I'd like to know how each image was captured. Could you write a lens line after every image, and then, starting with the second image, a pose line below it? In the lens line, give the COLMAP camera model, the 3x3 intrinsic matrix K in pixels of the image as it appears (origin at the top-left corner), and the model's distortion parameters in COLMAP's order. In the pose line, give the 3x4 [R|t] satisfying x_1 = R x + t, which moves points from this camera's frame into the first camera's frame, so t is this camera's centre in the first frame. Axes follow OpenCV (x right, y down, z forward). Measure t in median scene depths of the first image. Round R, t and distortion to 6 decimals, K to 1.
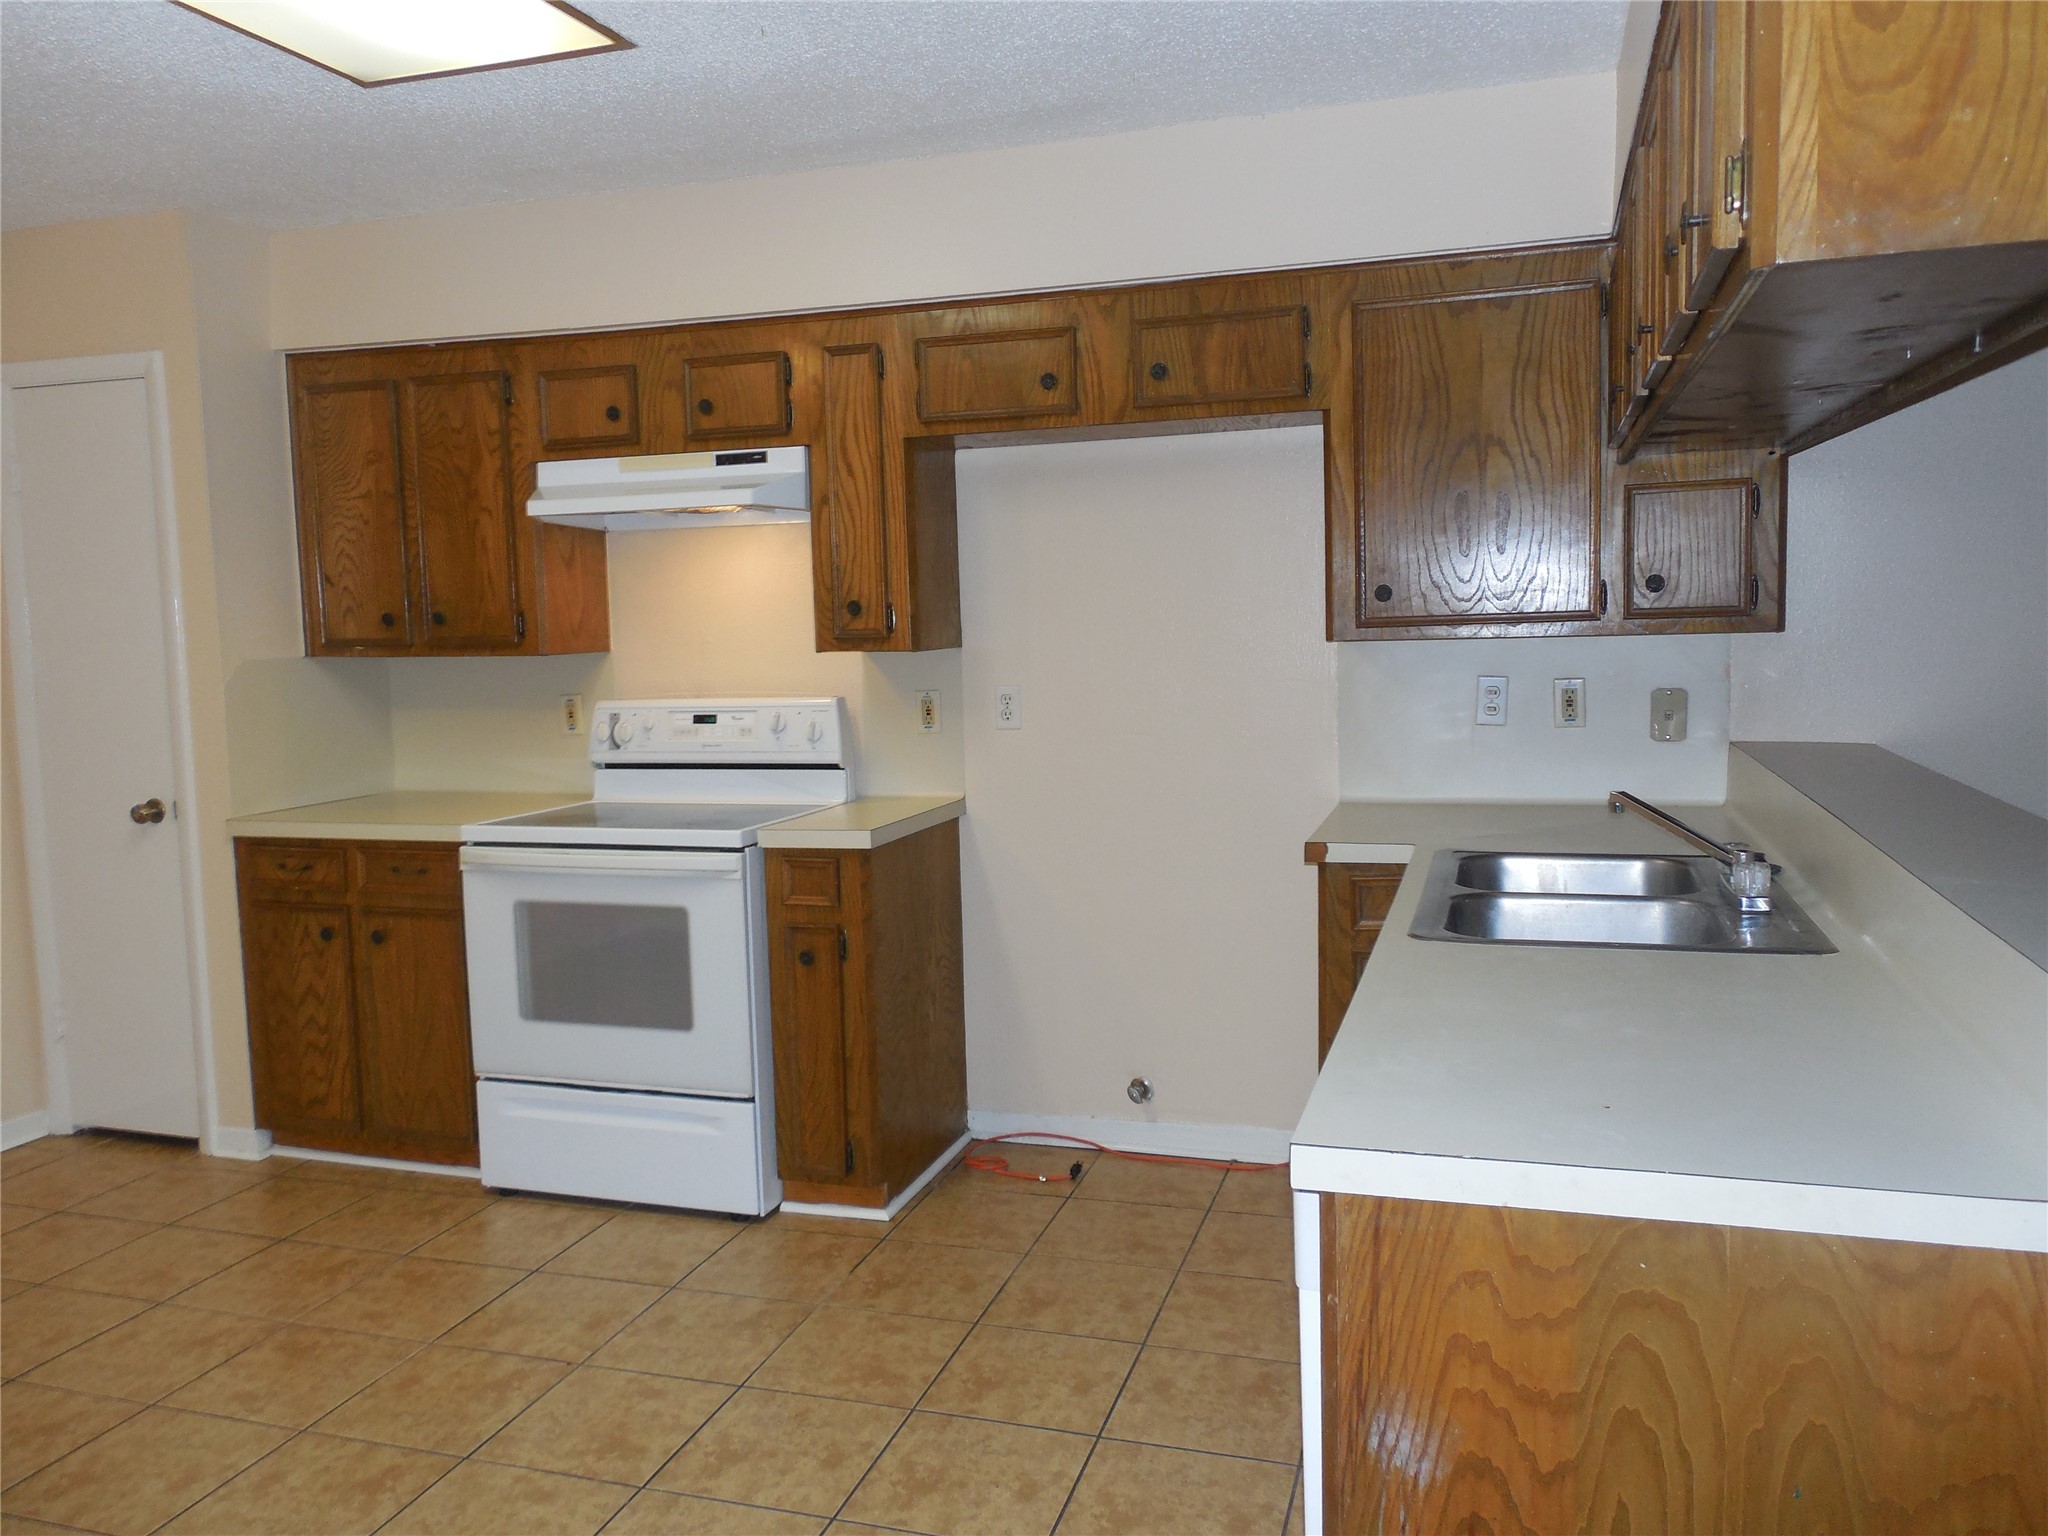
lens RADIAL K [[1541.2, 0, 1026.1], [0, 1541.2, 764.6], [0, 0, 1]] dist [0.004611, -0.007279]
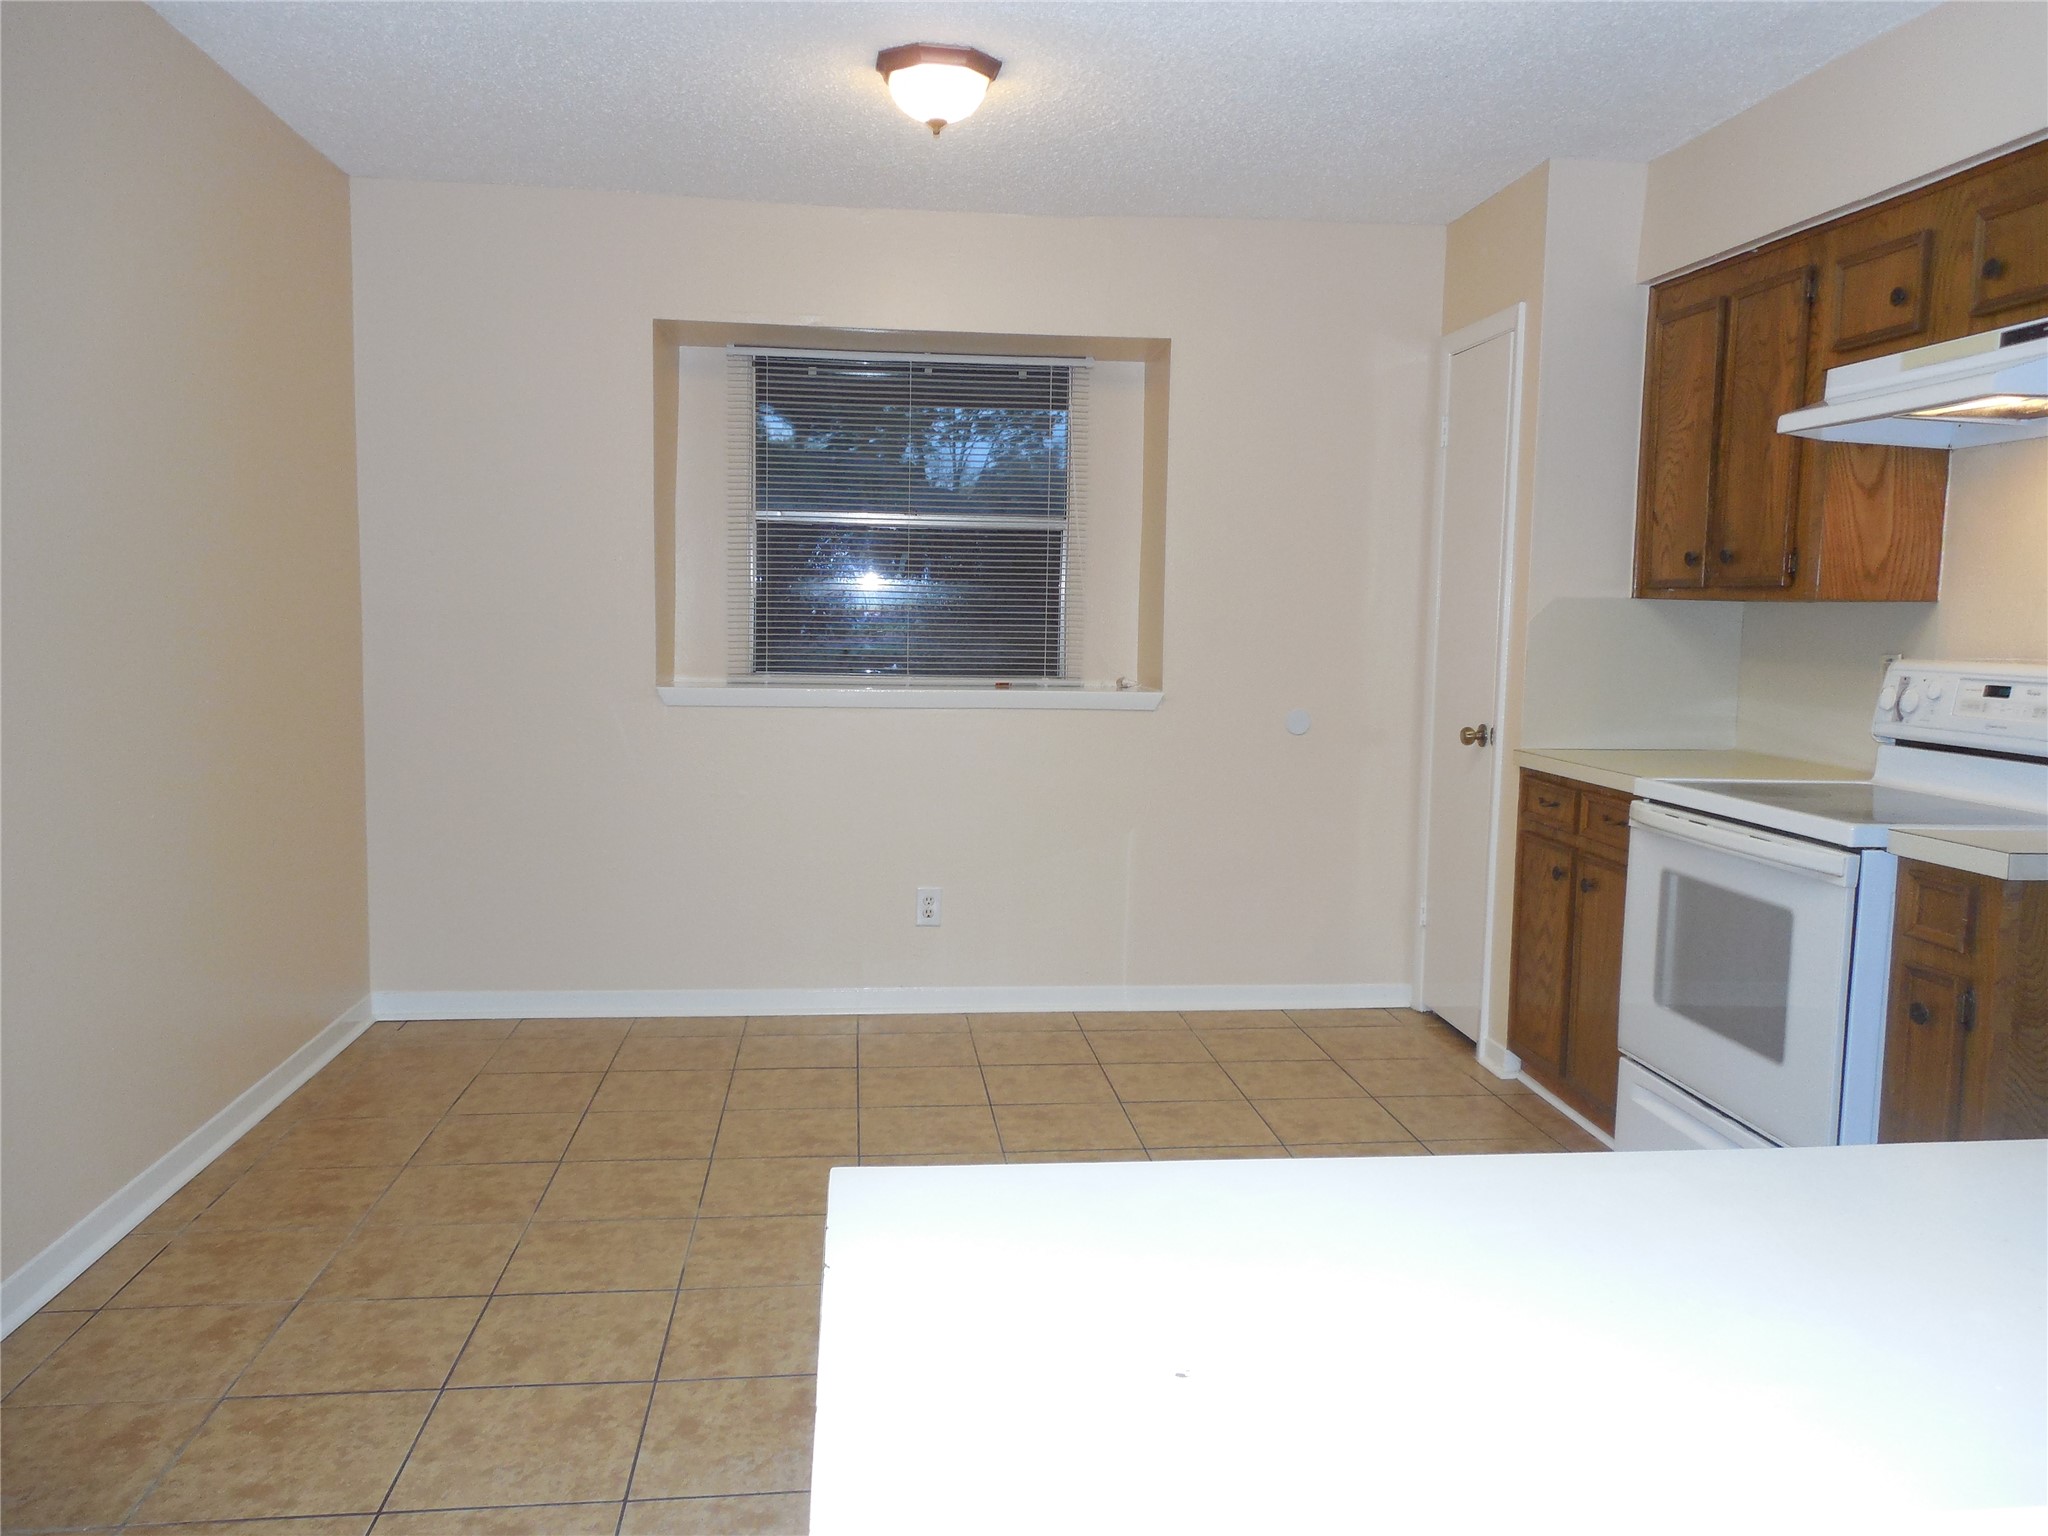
lens RADIAL K [[1541.2, 0, 1026.1], [0, 1541.2, 764.6], [0, 0, 1]] dist [0.004611, -0.007279]
pose [[0.405076, 0.122657, -0.906018, 0.294066], [-0.112067, 0.990149, 0.083942, -0.004332], [0.907389, 0.067532, 0.414832, 0.267946]]
